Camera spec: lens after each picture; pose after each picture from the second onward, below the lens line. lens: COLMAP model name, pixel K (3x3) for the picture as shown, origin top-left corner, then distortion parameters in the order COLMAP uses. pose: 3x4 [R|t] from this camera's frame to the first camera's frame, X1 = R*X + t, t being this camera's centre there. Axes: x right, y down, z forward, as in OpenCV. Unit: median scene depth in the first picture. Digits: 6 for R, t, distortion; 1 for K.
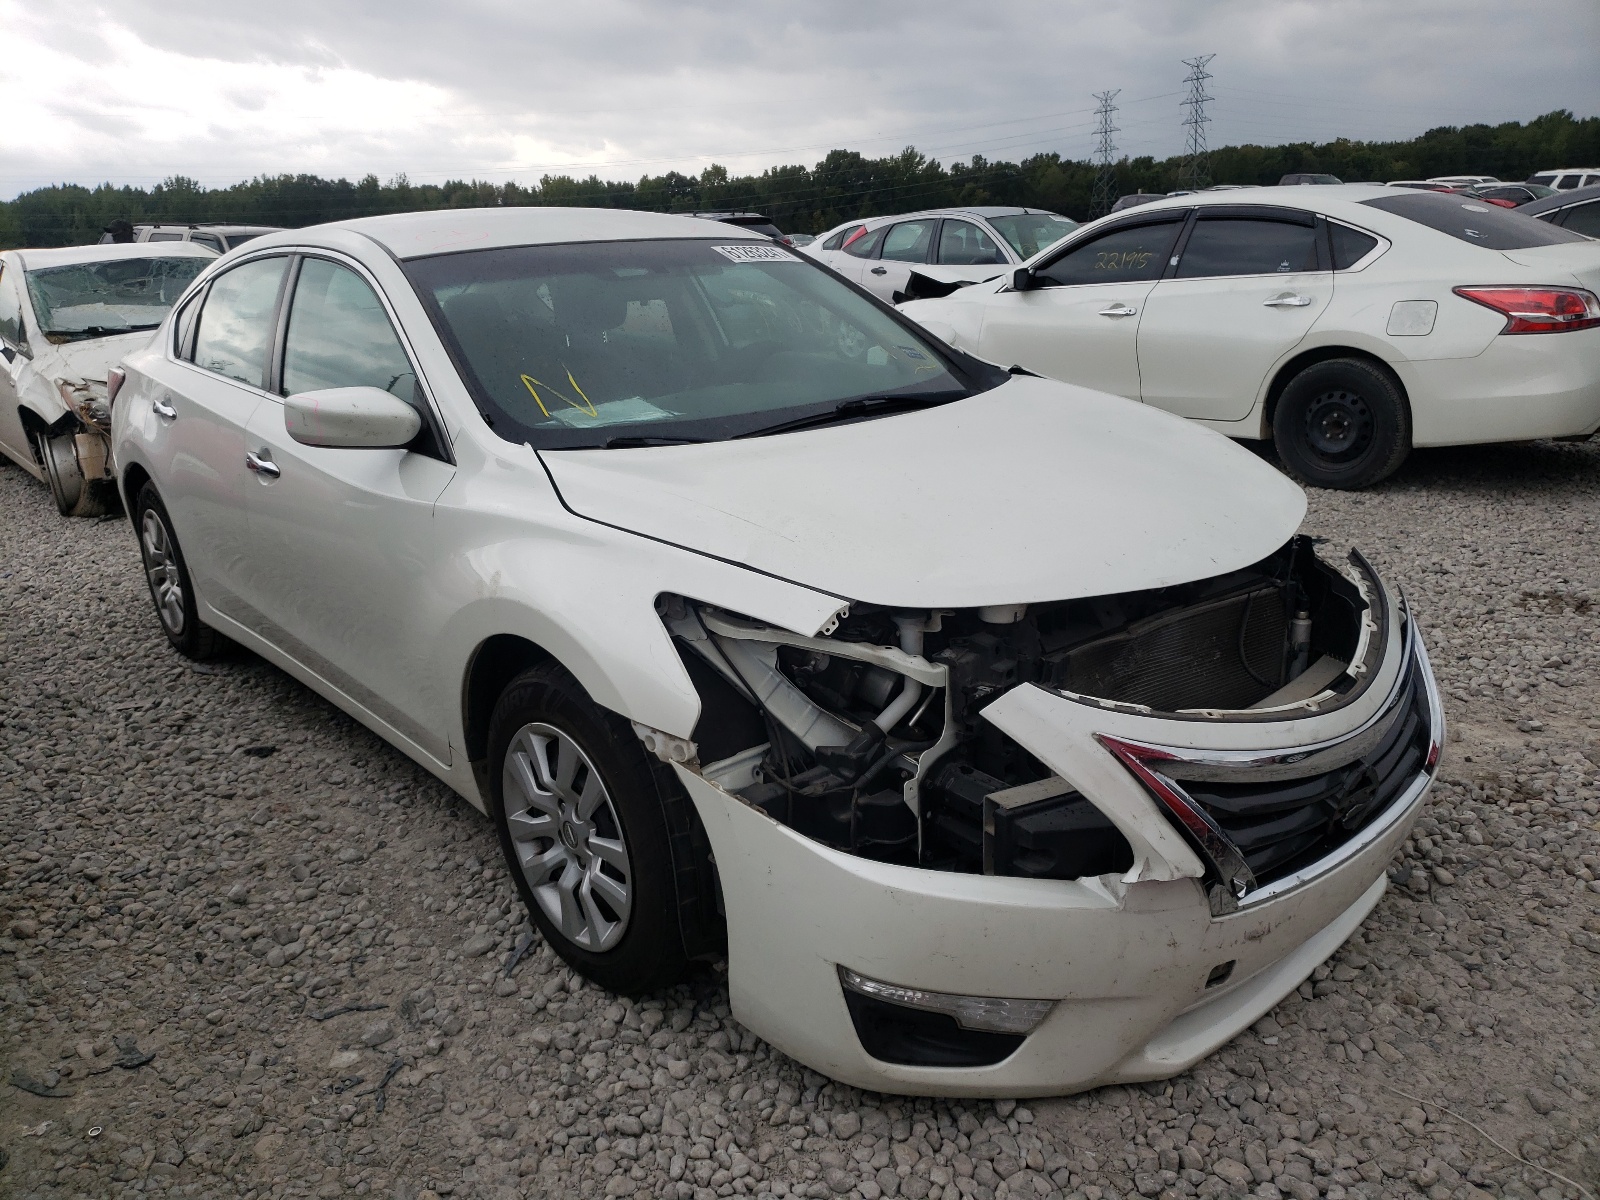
lens RADIAL K [[1339.7, 0, 789.9], [0, 1339.7, 604.9], [0, 0, 1]] dist [0.008469, 0.017792]
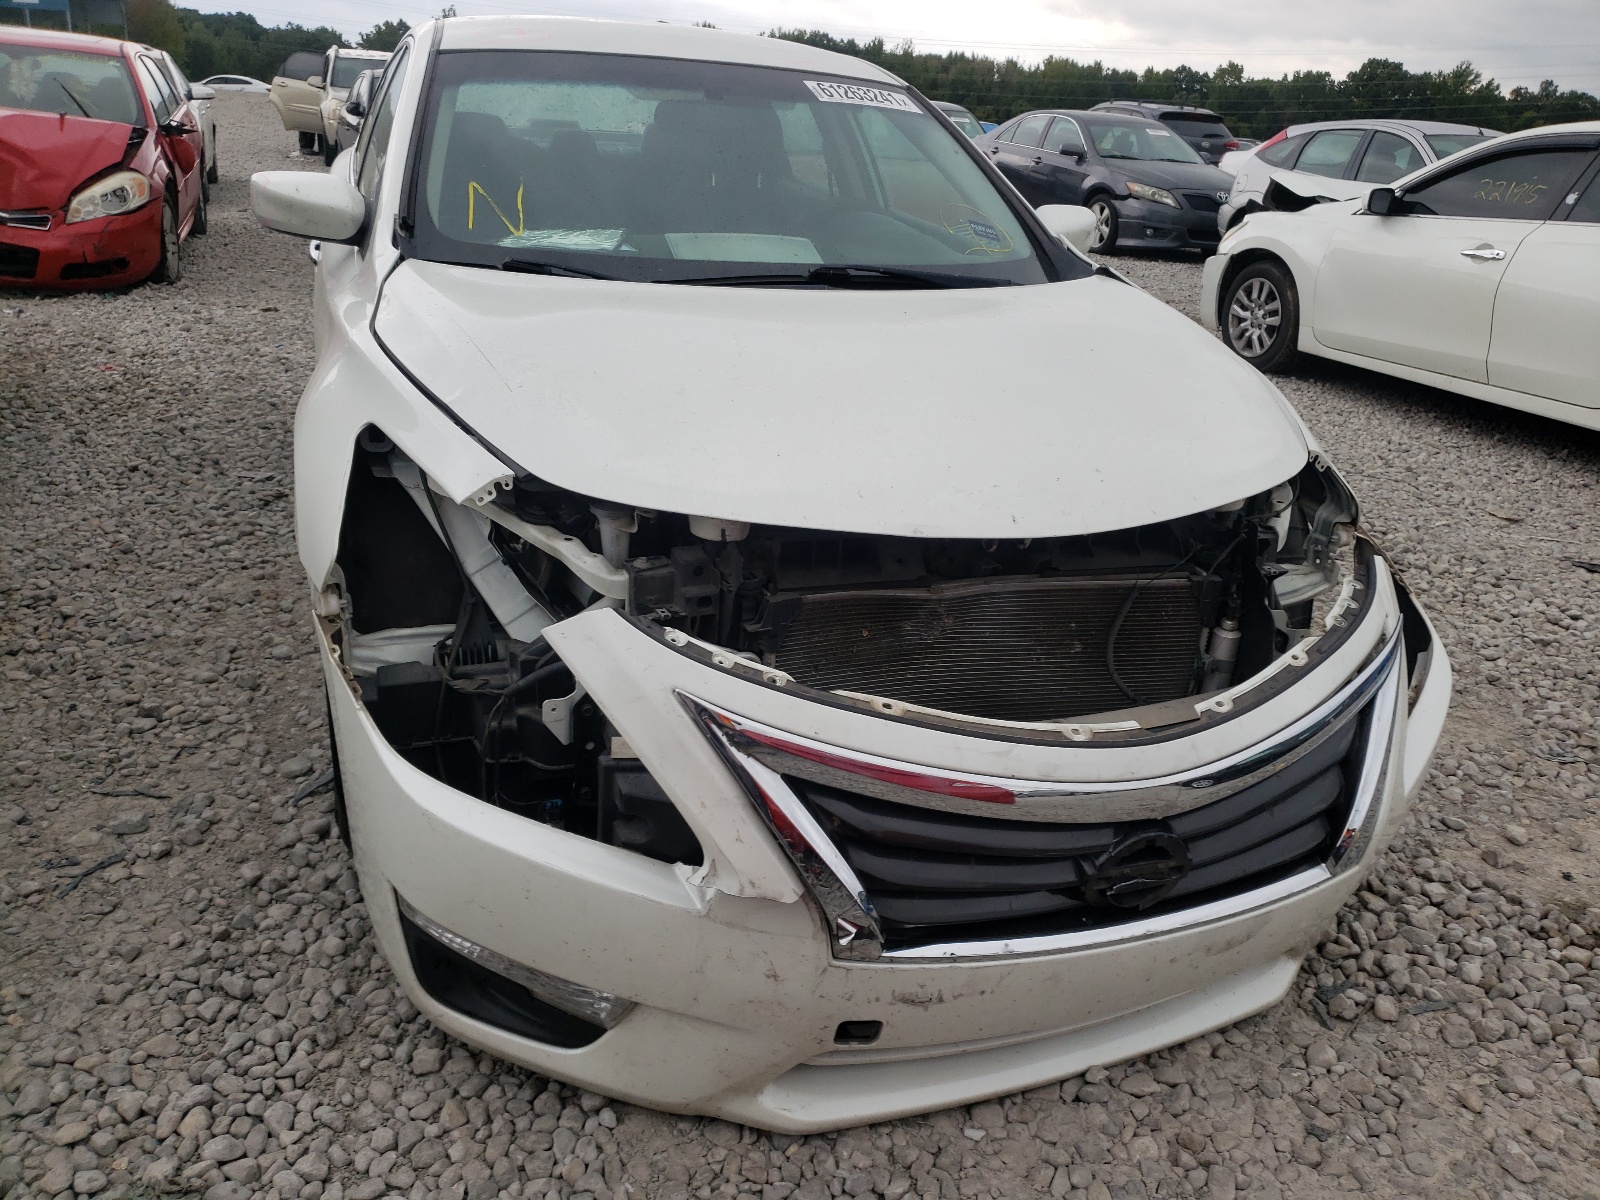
lens RADIAL K [[1339.7, 0, 789.9], [0, 1339.7, 604.9], [0, 0, 1]] dist [0.008469, 0.017792]
pose [[0.931712, 0.221444, -0.287882, 0.406285], [-0.198178, 0.974200, 0.107981, -0.040179], [0.304366, -0.043556, 0.951559, 0.226177]]
